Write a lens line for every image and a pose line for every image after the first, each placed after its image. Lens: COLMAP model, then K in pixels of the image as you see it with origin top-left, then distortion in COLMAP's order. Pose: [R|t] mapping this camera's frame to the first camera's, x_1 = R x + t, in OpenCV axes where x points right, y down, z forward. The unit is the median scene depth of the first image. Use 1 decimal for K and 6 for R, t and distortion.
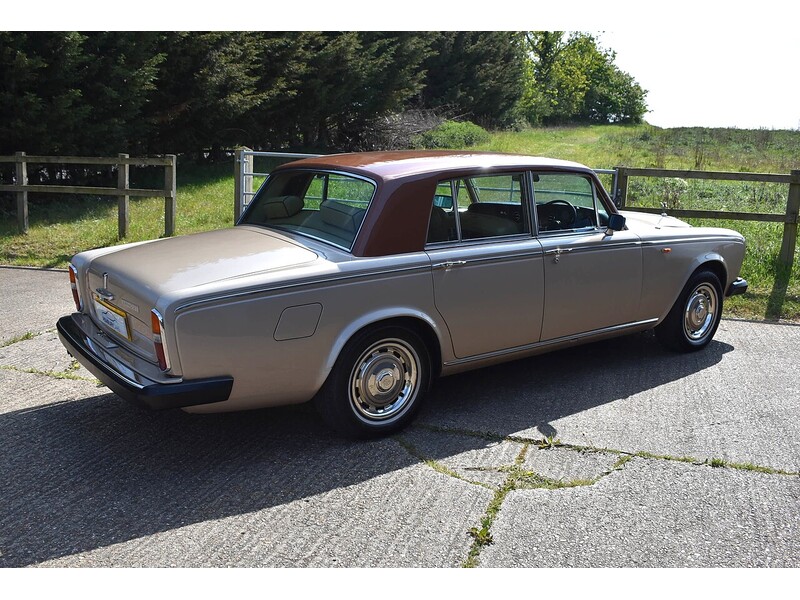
lens RADIAL K [[762.1, 0, 400.0], [0, 762.1, 300.0], [0, 0, 1]] dist [-0.086193, 0.021139]
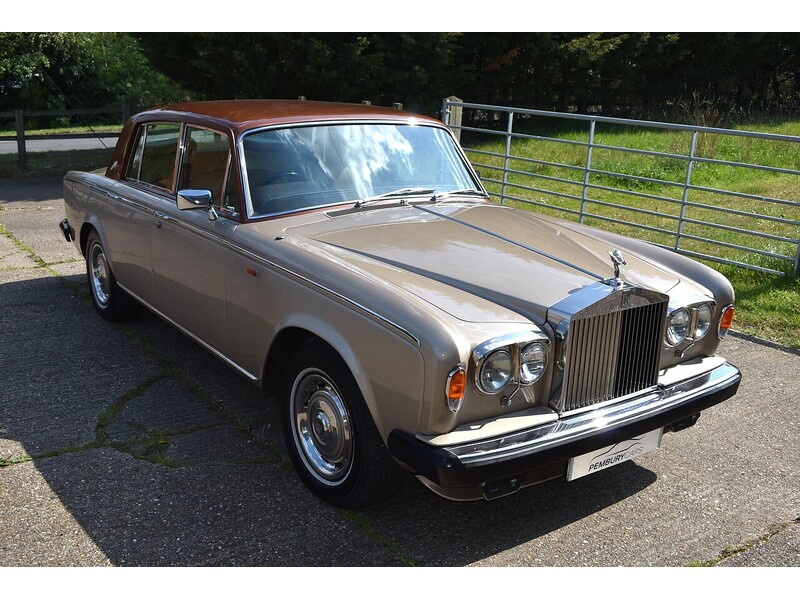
lens RADIAL K [[844.8, 0, 400.0], [0, 844.8, 300.0], [0, 0, 1]] dist [-0.060454, -0.006991]
pose [[0.795417, 0.154818, -0.585955, 0.176520], [-0.134296, 0.987812, 0.078691, -0.012288], [0.590996, 0.016100, 0.806514, 0.057655]]
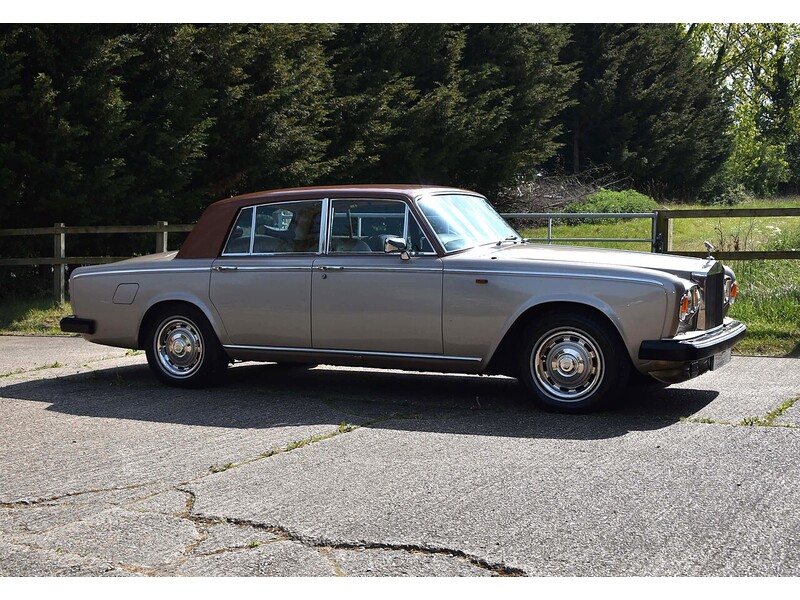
lens RADIAL K [[1137.9, 0, 388.3], [0, 1137.9, 298.4], [0, 0, 1]] dist [-0.025260, -0.023511]
pose [[0.982259, -0.023263, -0.186079, 0.086579], [-0.005267, 0.988462, -0.151377, 0.057229], [0.187454, 0.149672, 0.970804, -0.160036]]
